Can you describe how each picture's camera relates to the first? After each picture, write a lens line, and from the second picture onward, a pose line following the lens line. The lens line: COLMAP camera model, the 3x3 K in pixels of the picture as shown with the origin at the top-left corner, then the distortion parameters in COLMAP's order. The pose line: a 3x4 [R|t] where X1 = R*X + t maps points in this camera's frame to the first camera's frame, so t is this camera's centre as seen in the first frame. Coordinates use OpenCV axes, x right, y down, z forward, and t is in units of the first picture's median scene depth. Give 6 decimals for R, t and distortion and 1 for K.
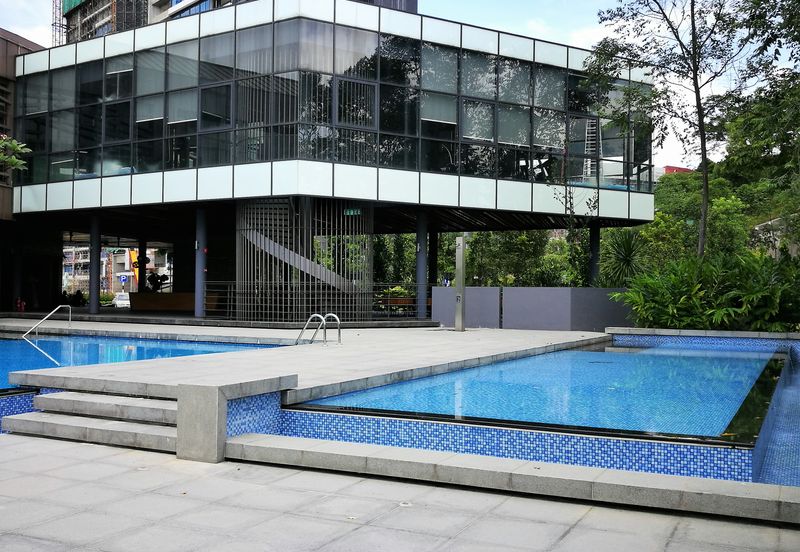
lens RADIAL K [[907.0, 0, 399.1], [0, 907.0, 257.7], [0, 0, 1]] dist [0.173122, -0.627508]
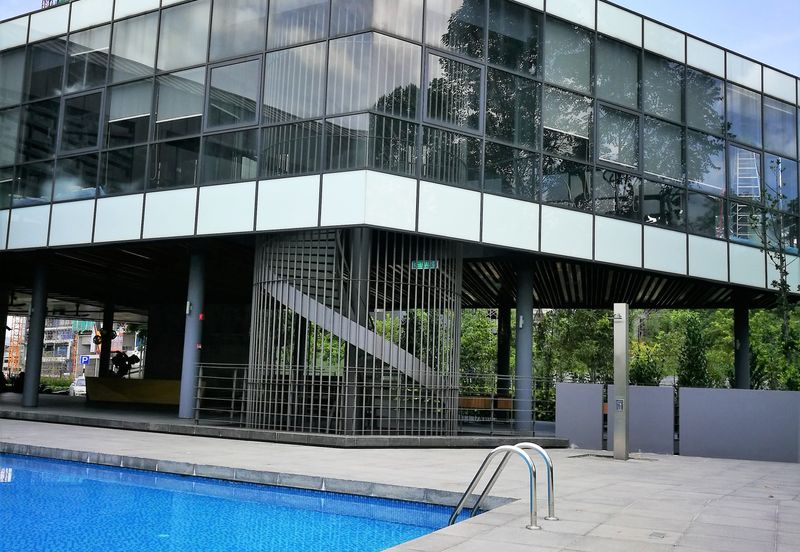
lens RADIAL K [[907.0, 0, 399.1], [0, 907.0, 257.7], [0, 0, 1]] dist [0.173122, -0.627508]
pose [[0.999036, 0.034761, 0.026792, -0.089280], [-0.031883, 0.994353, -0.101223, 0.012522], [-0.030160, 0.100271, 0.994503, 0.337125]]
